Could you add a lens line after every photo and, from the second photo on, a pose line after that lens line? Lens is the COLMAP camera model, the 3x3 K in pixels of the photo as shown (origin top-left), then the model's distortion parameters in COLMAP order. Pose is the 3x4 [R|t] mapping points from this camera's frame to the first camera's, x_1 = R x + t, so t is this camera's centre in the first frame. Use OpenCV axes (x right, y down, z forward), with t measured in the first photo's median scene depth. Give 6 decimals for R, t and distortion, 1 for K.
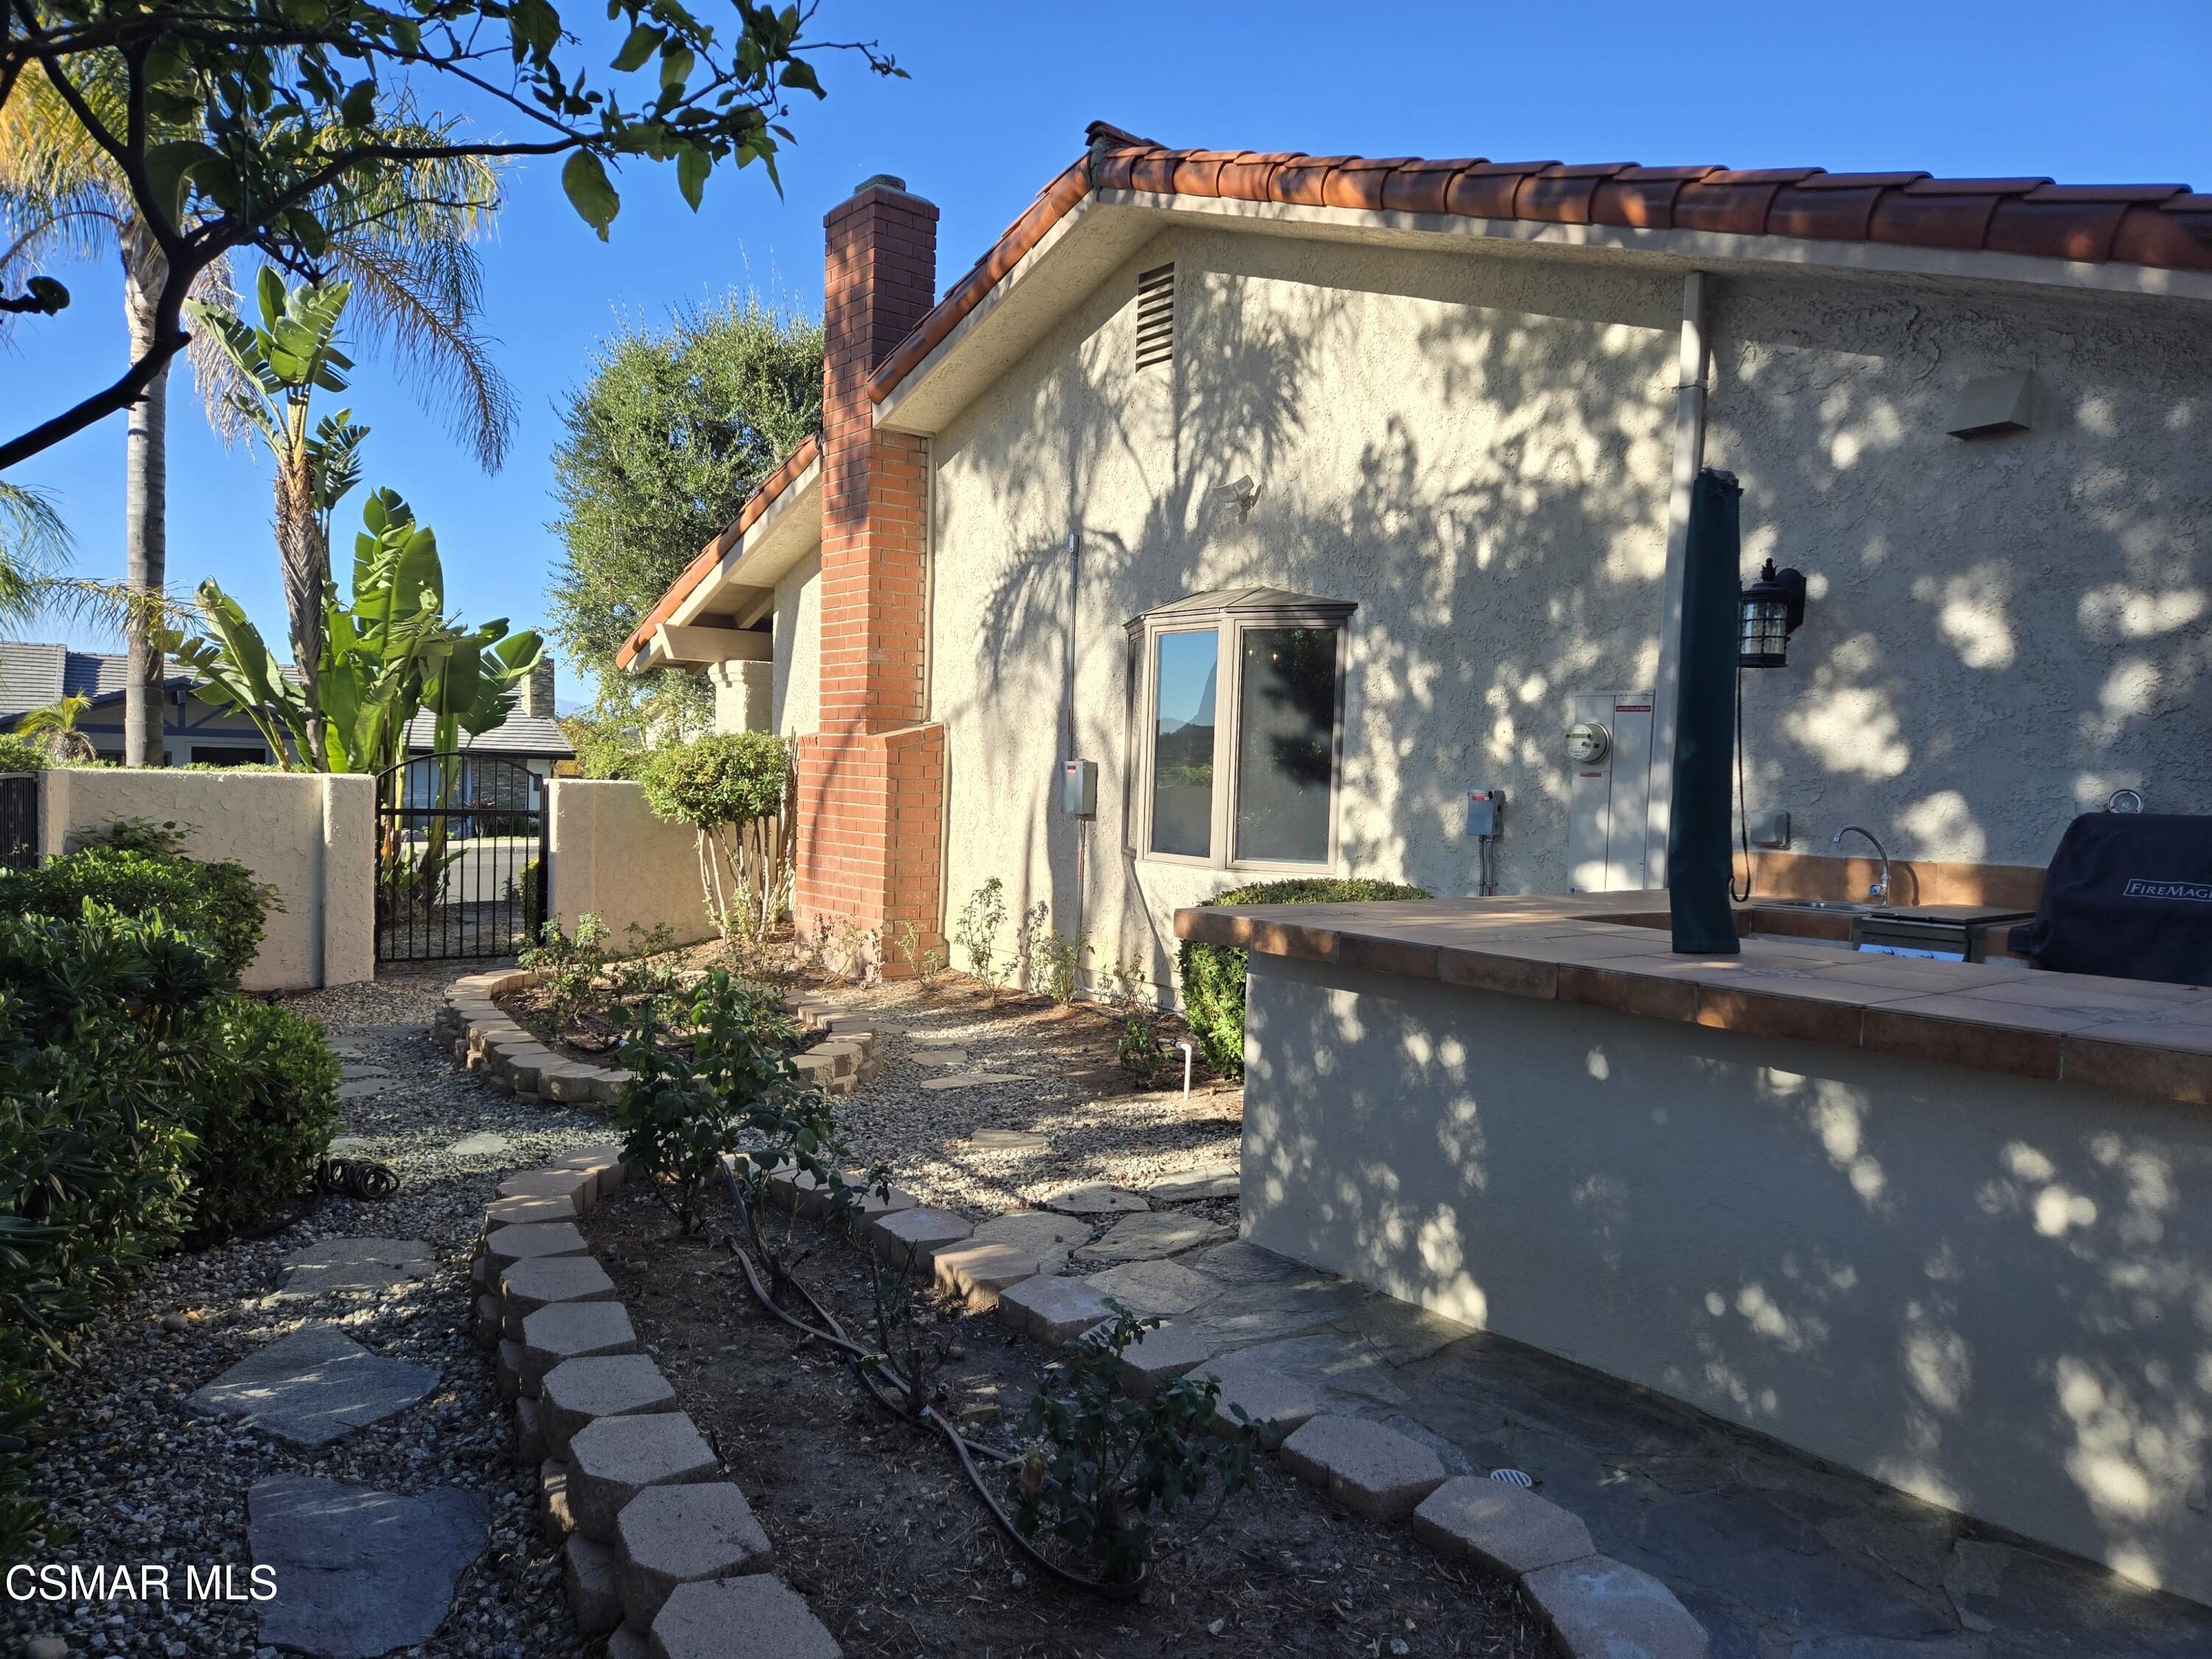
lens RADIAL K [[1430.7, 0, 1107.0], [0, 1430.7, 886.3], [0, 0, 1]] dist [-0.024093, -0.000356]
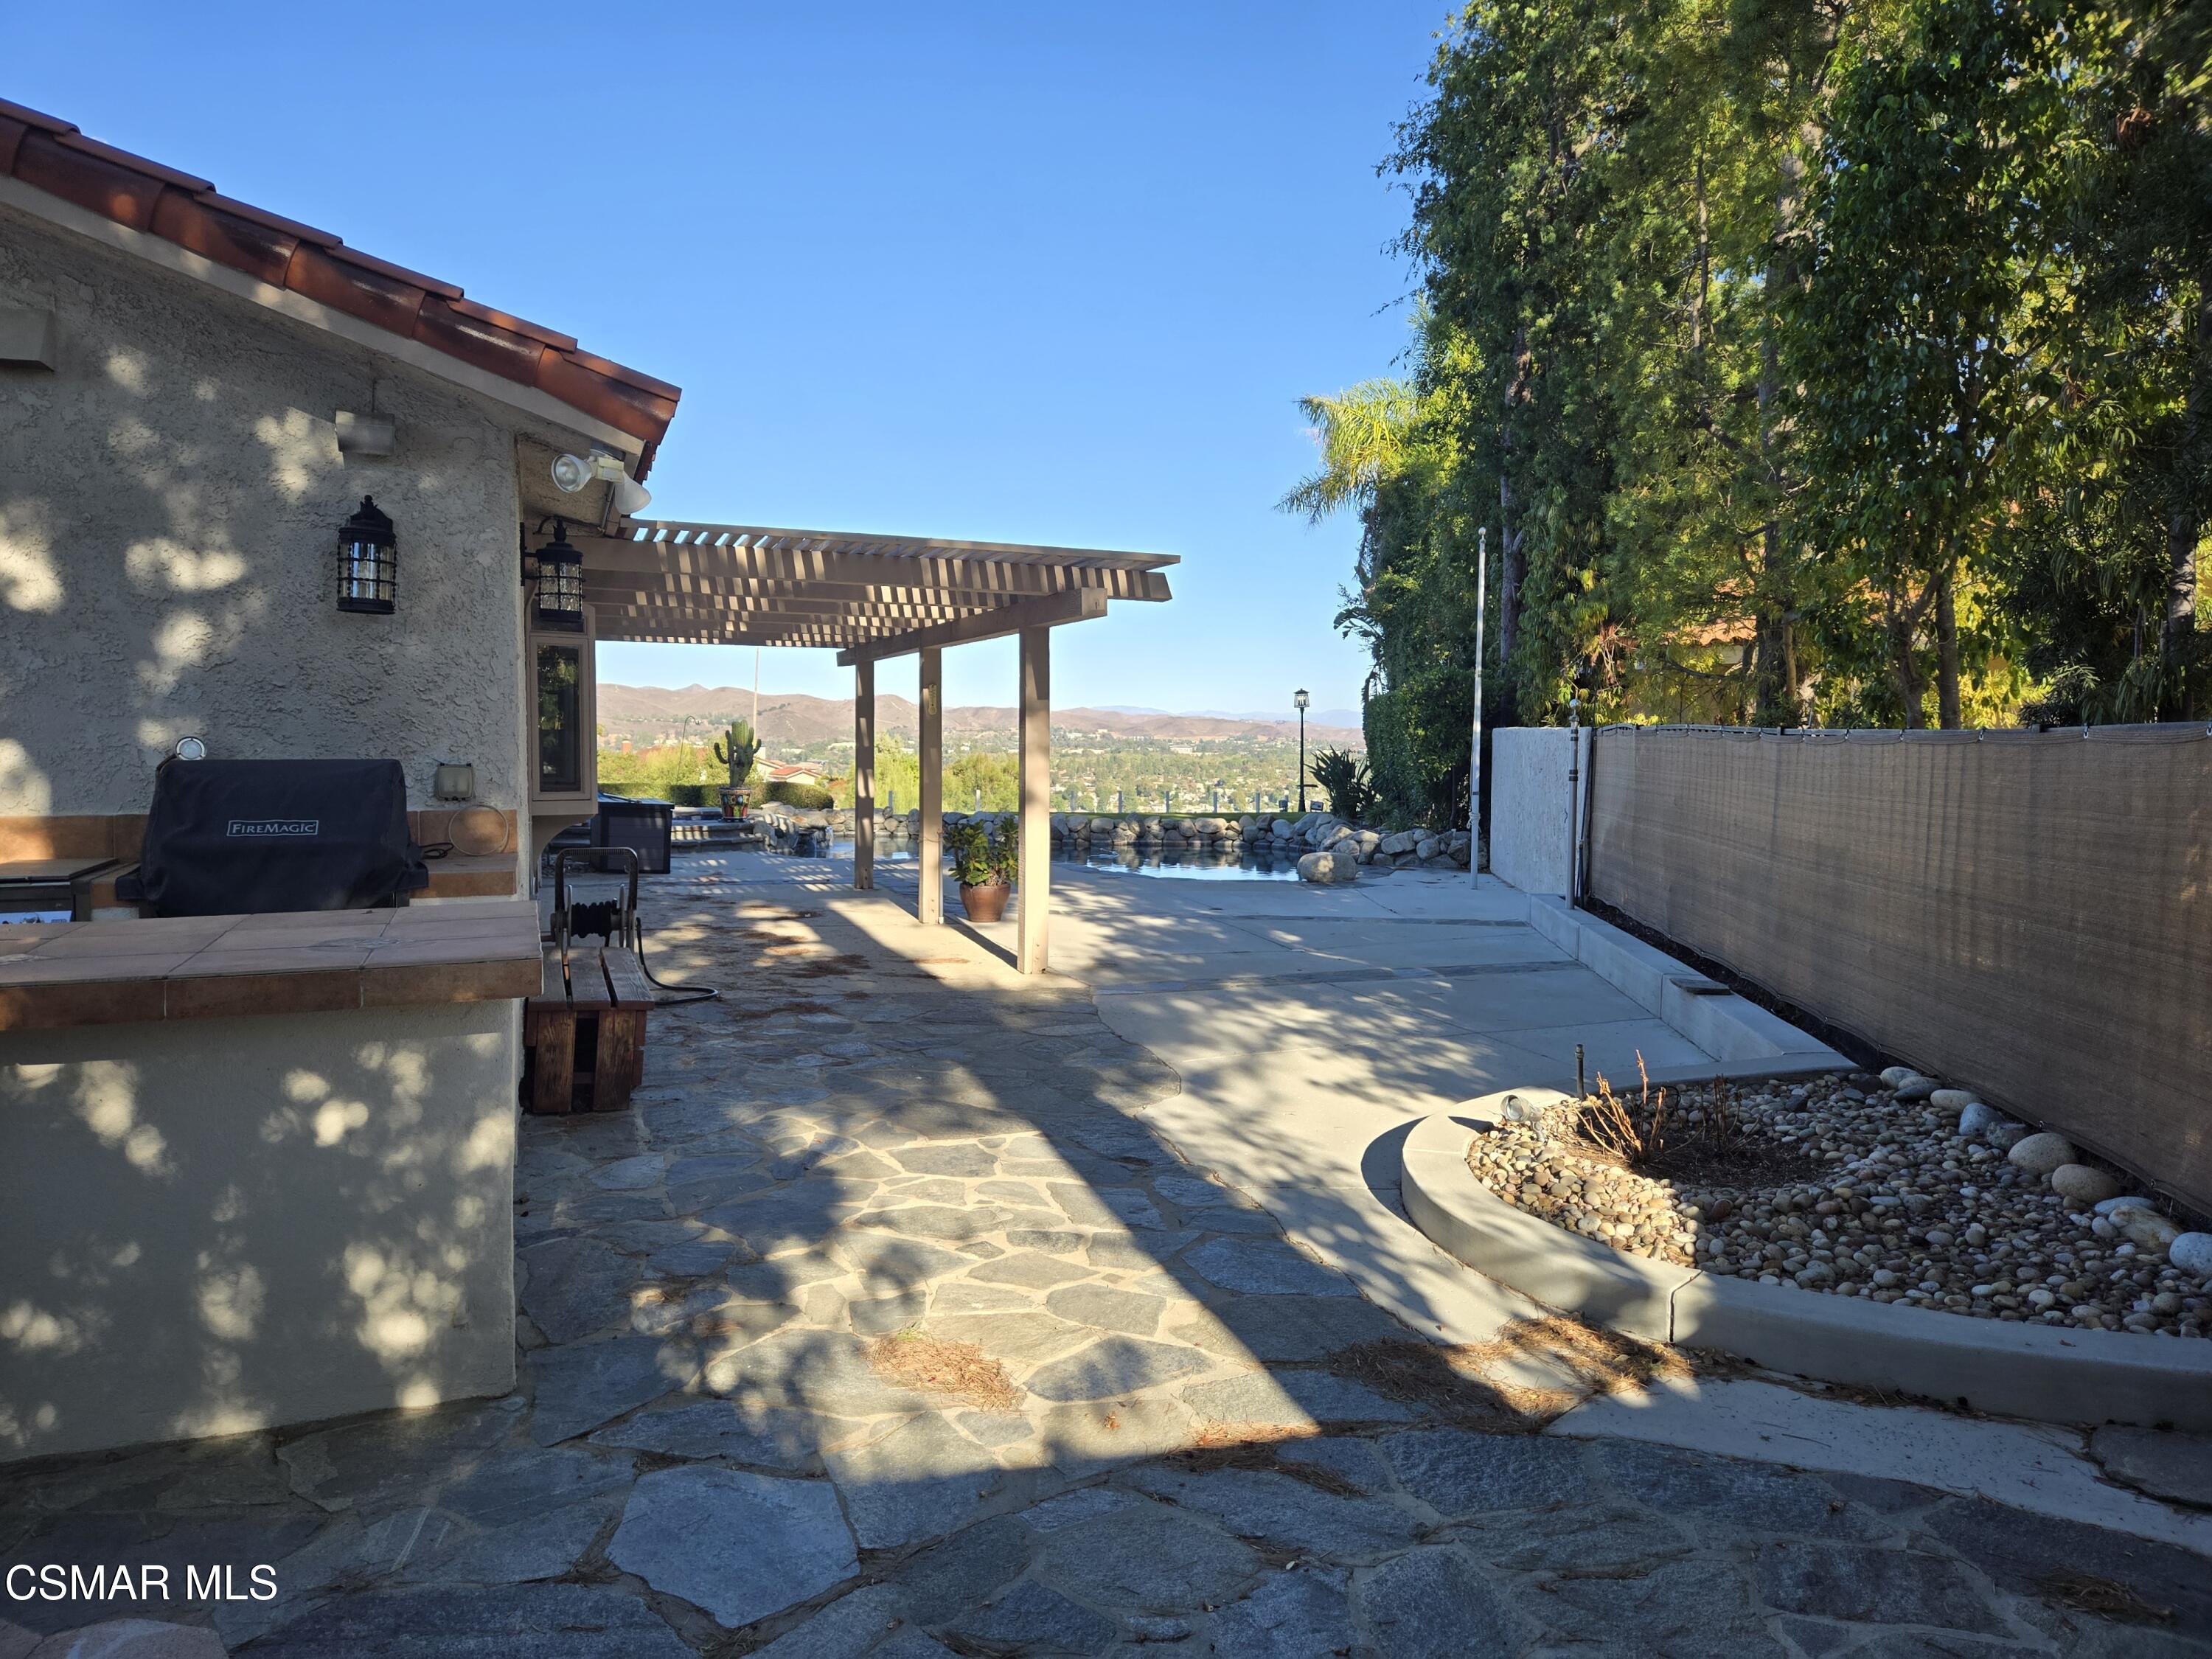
lens RADIAL K [[1480.0, 0, 1106.0], [0, 1480.0, 829.5], [0, 0, 1]] dist [0.000647, -0.000687]
pose [[0.272911, -0.088823, 0.957930, -0.255663], [0.075998, 0.994607, 0.070573, -0.038297], [-0.959033, 0.053540, 0.278190, 0.052205]]
